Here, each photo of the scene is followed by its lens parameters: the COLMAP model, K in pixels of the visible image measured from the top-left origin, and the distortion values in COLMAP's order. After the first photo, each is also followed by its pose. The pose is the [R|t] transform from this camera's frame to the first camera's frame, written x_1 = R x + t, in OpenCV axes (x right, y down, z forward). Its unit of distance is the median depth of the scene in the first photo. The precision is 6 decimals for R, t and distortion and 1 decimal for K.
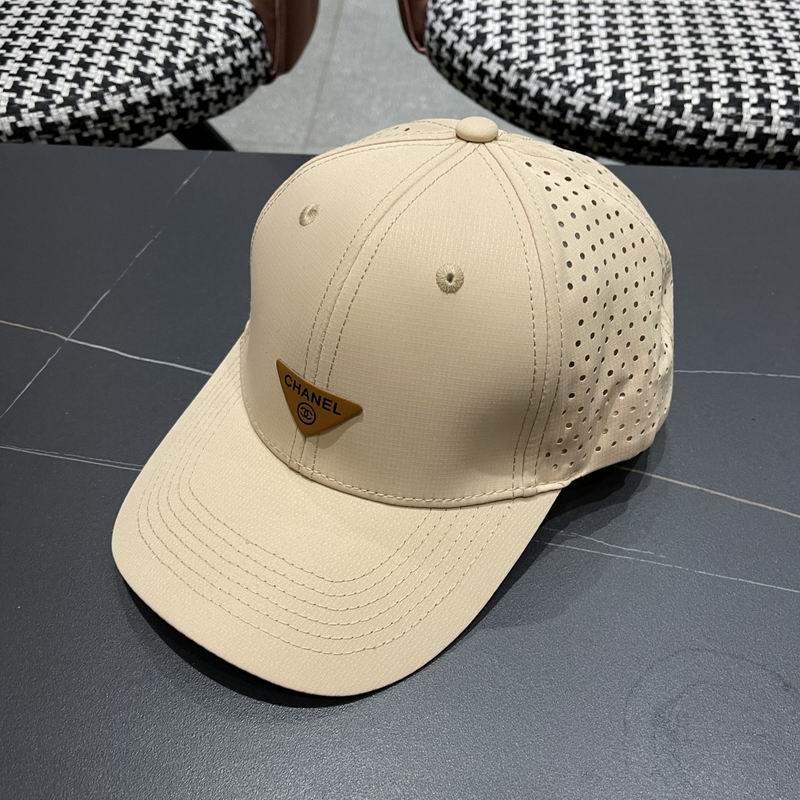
lens RADIAL K [[829.9, 0, 399.8], [0, 829.9, 411.8], [0, 0, 1]] dist [0.016537, 0.000000]
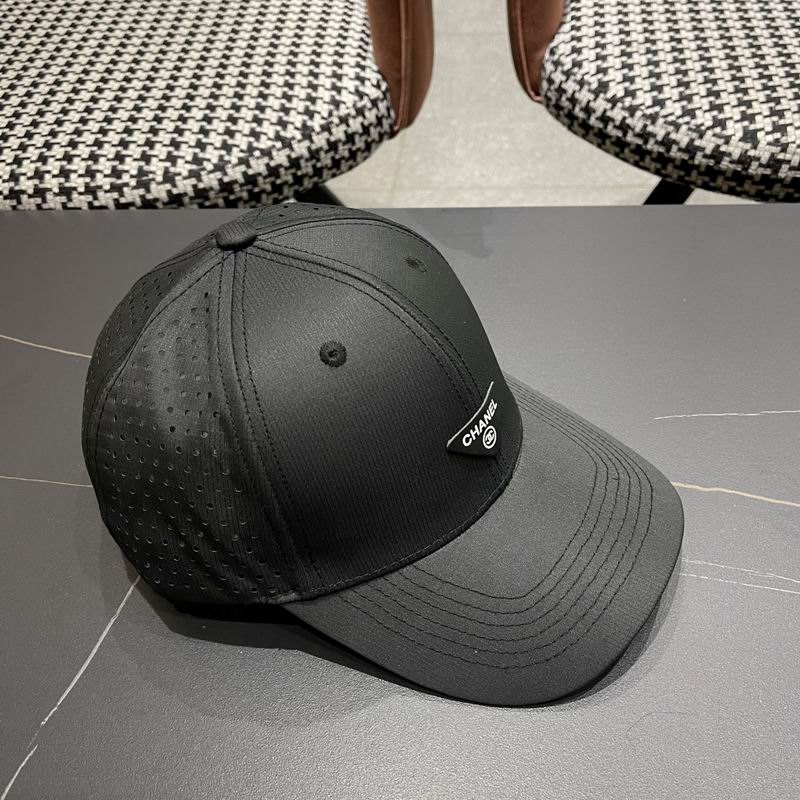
lens RADIAL K [[829.9, 0, 401.3], [0, 829.9, 407.7], [0, 0, 1]] dist [0.016537, 0.000000]
pose [[0.997412, -0.027774, -0.066321, -0.097942], [0.024944, 0.998759, -0.043117, -0.013765], [0.067436, 0.041351, 0.996866, -0.029141]]
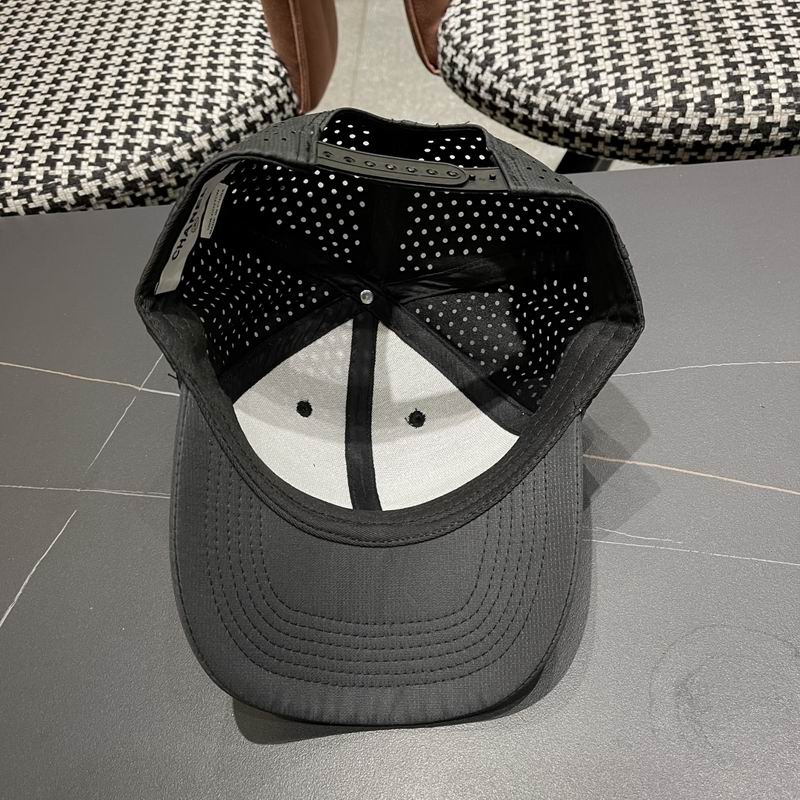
lens RADIAL K [[829.9, 0, 396.2], [0, 829.9, 405.2], [0, 0, 1]] dist [0.016537, 0.000000]
pose [[0.992235, -0.091312, -0.084448, 0.029890], [0.092196, 0.995719, 0.006621, -0.029109], [0.083482, -0.014355, 0.996406, -0.075180]]
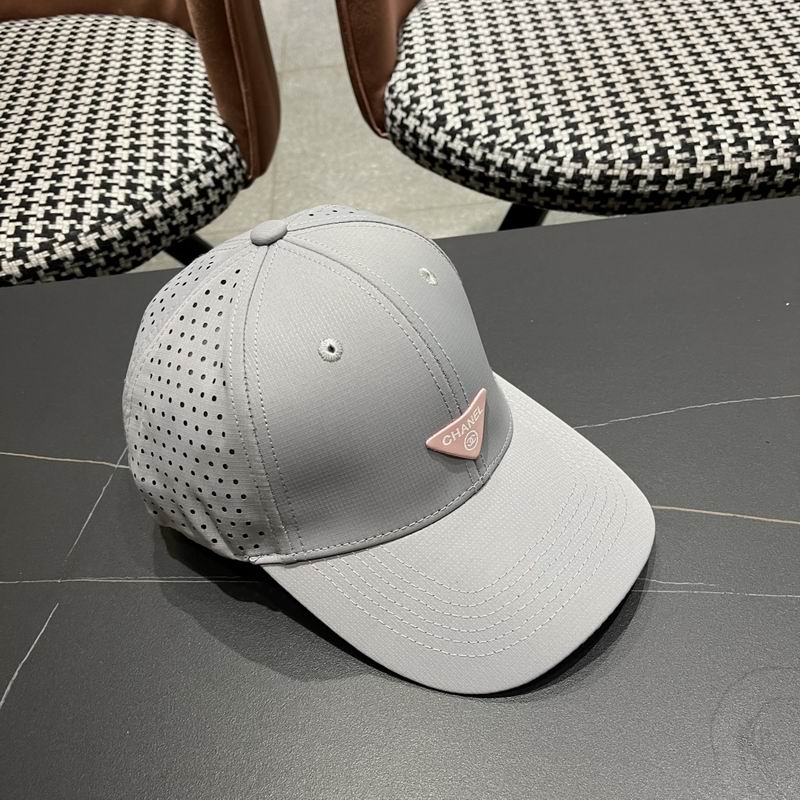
lens RADIAL K [[829.9, 0, 395.2], [0, 829.9, 409.9], [0, 0, 1]] dist [0.016537, 0.000000]
pose [[0.987571, -0.155205, 0.024810, -0.047482], [0.156384, 0.986097, -0.056181, -0.030946], [-0.015746, 0.059362, 0.998112, -0.047291]]
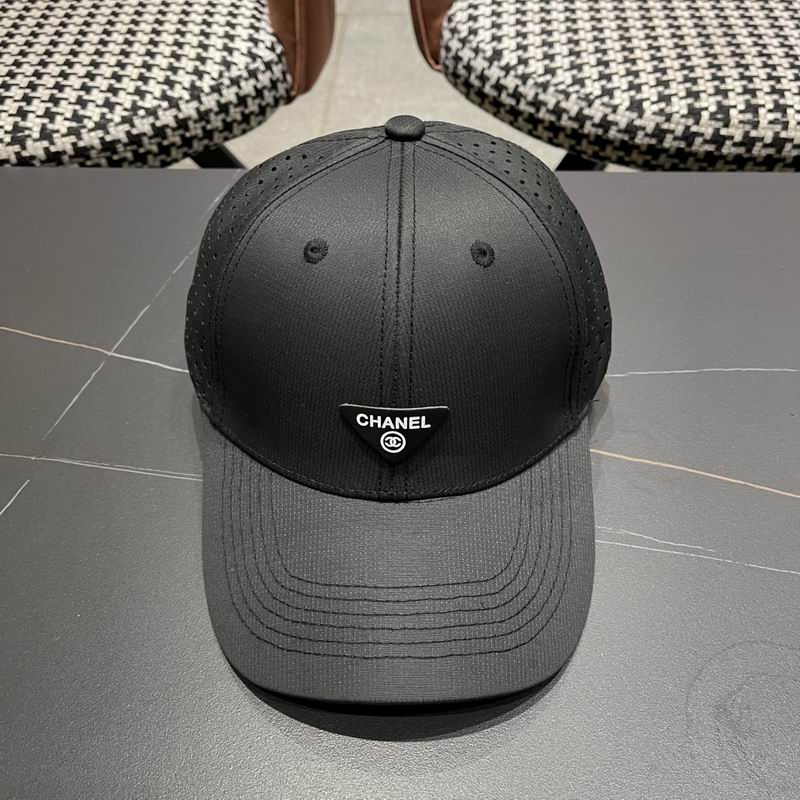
lens RADIAL K [[829.9, 0, 396.4], [0, 829.9, 398.3], [0, 0, 1]] dist [0.016537, 0.000000]
pose [[0.999675, -0.024850, -0.005717, -0.032713], [0.024617, 0.998985, -0.037718, 0.010502], [0.006648, 0.037565, 0.999272, -0.009880]]
